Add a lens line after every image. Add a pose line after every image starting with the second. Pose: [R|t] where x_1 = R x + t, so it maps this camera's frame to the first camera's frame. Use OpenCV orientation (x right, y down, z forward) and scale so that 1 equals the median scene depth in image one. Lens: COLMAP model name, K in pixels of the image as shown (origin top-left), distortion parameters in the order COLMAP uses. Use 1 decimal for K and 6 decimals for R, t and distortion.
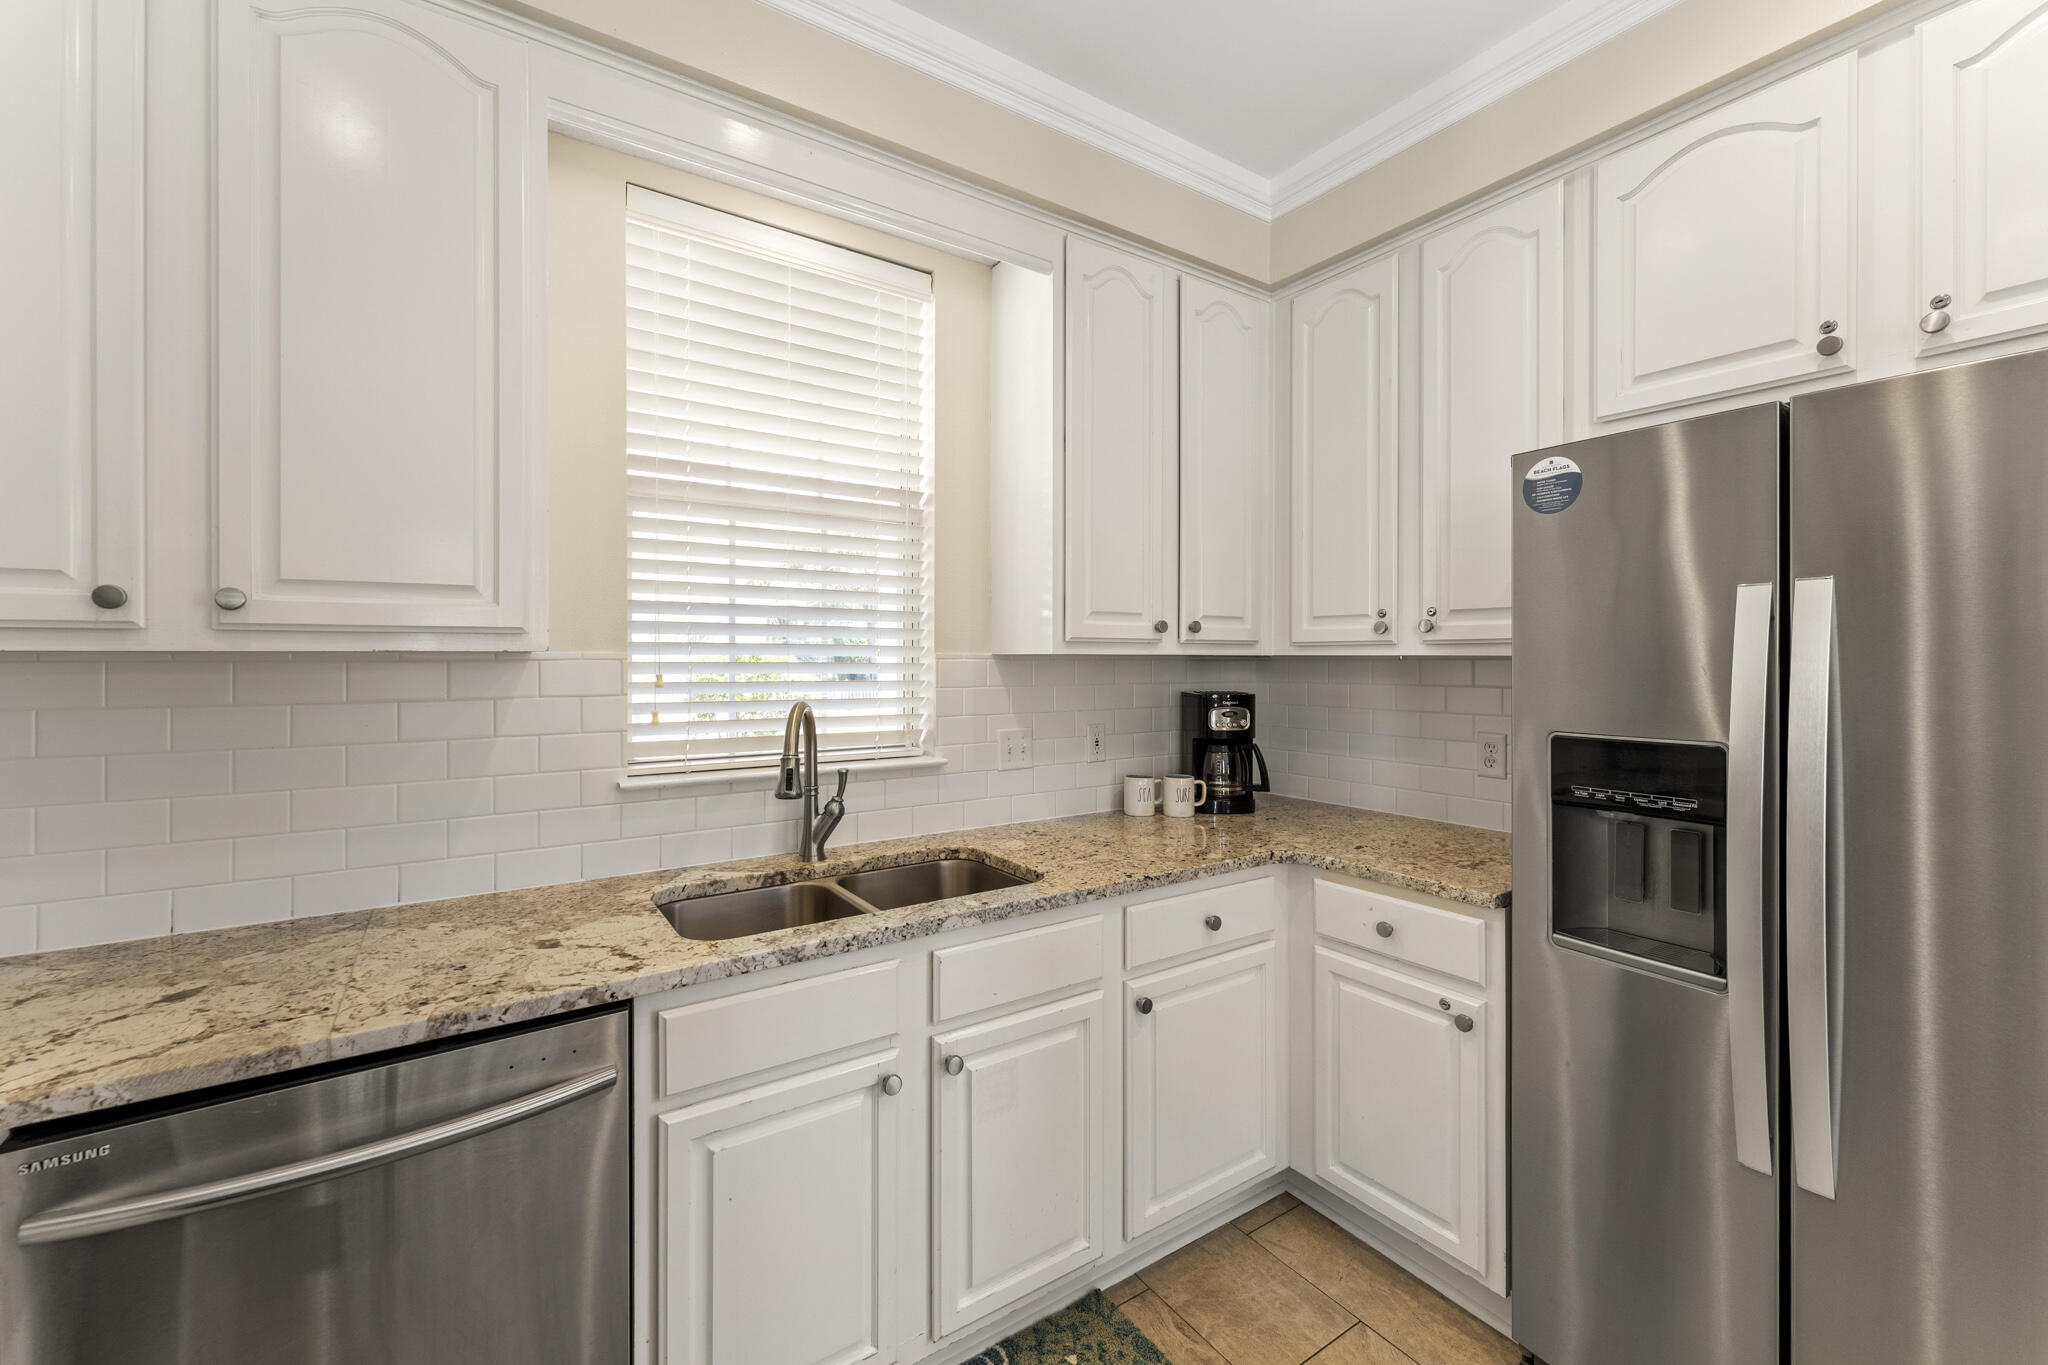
lens RADIAL K [[841.7, 0, 1022.0], [0, 841.7, 661.2], [0, 0, 1]] dist [0.013803, 0.000258]
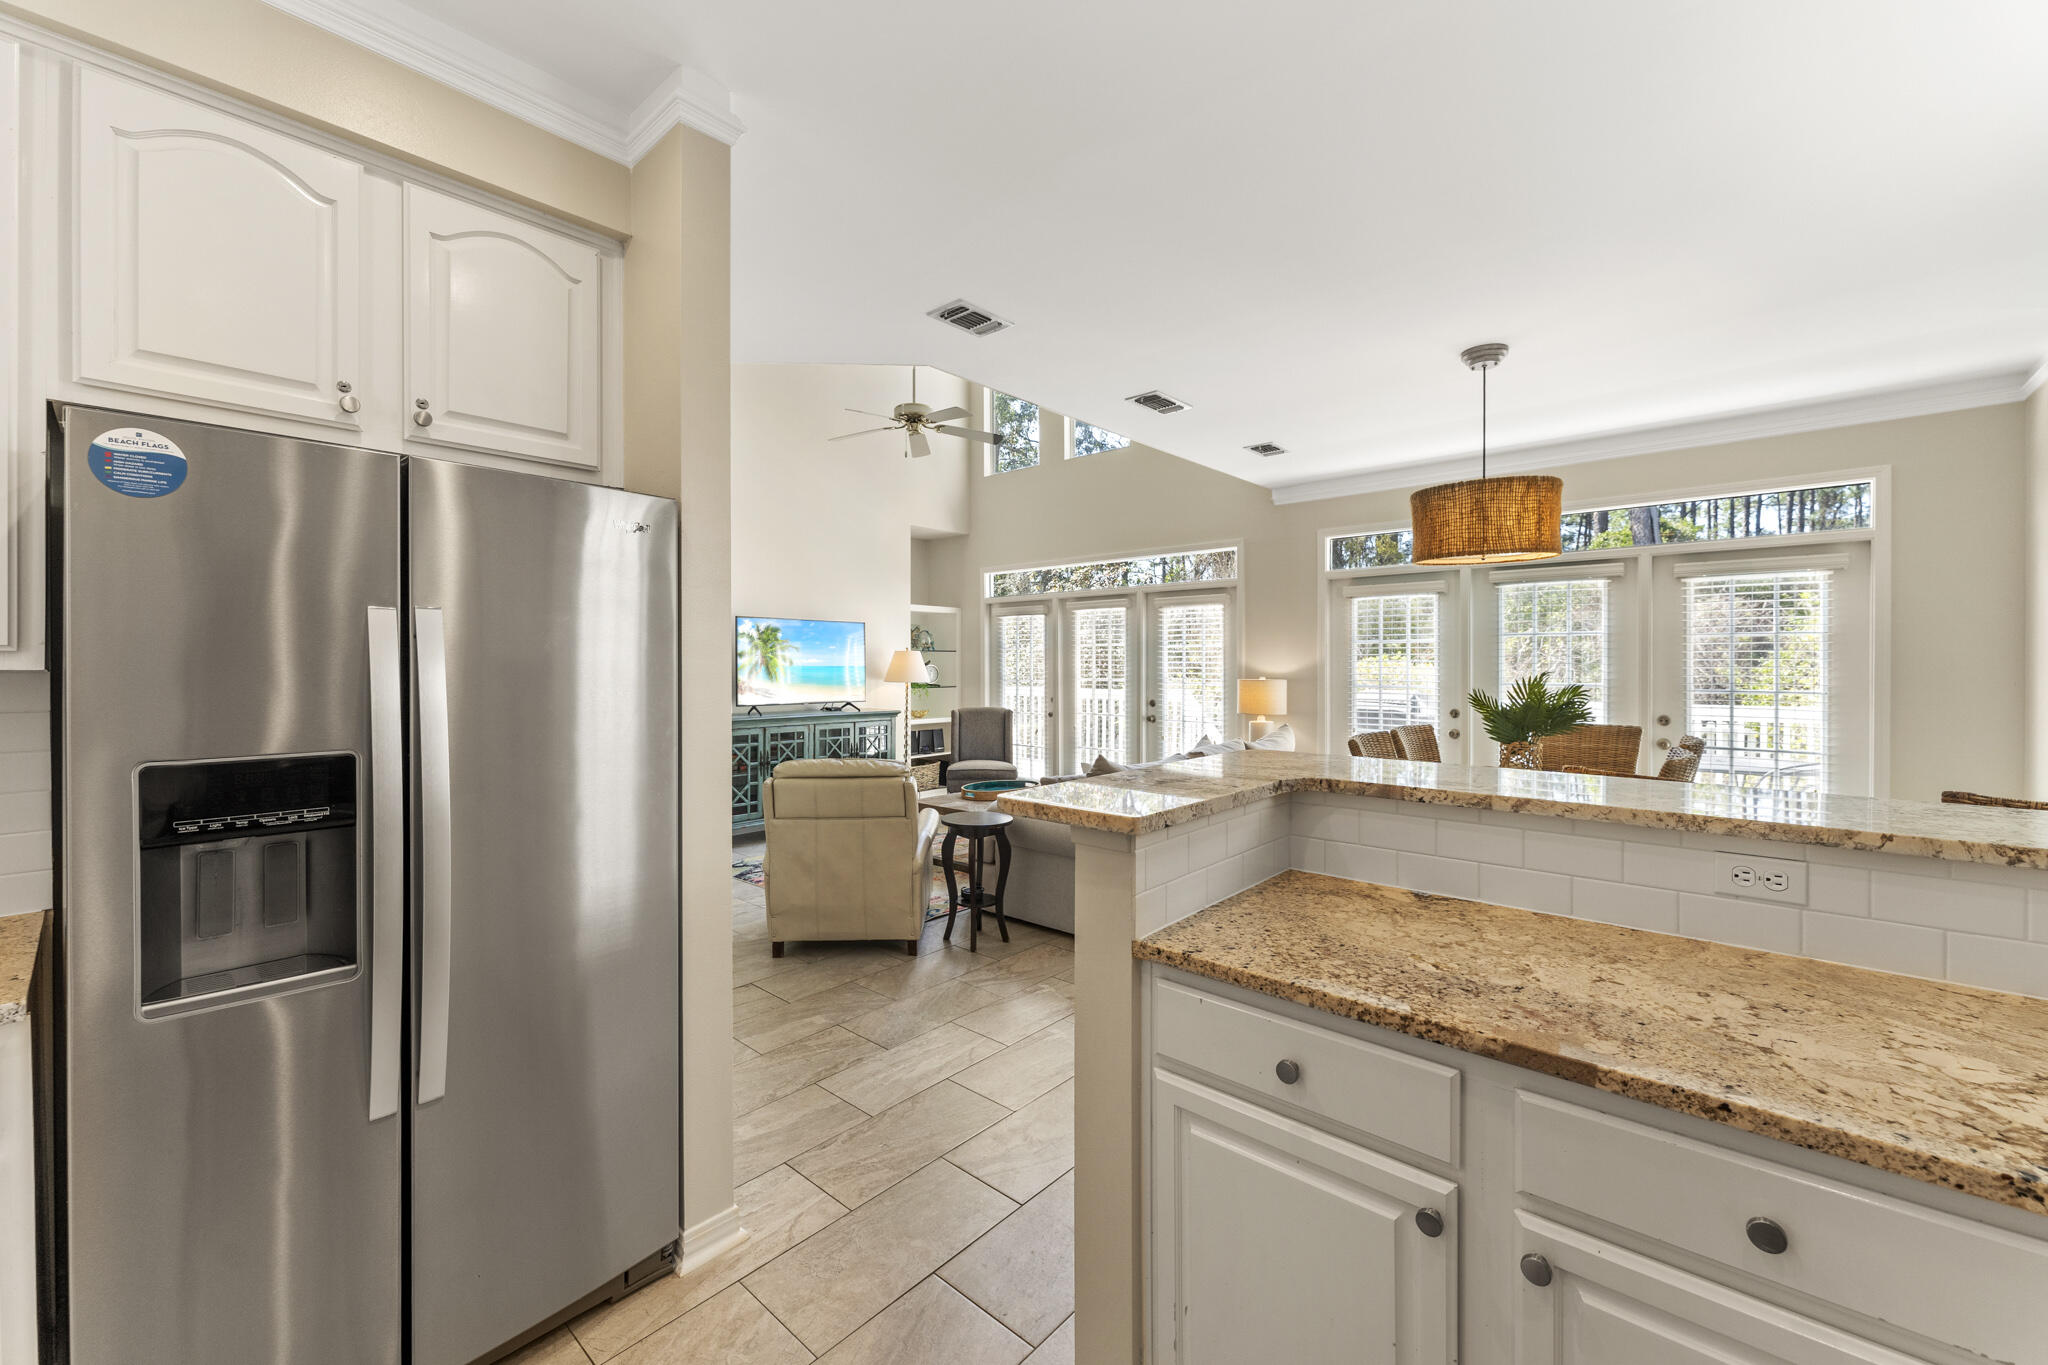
lens RADIAL K [[841.7, 0, 1020.7], [0, 841.7, 672.5], [0, 0, 1]] dist [0.013803, 0.000258]
pose [[-0.238172, -0.006246, 0.971203, -0.395178], [0.007162, 0.999941, 0.008188, -0.005243], [-0.971196, 0.008906, -0.238114, 0.378890]]
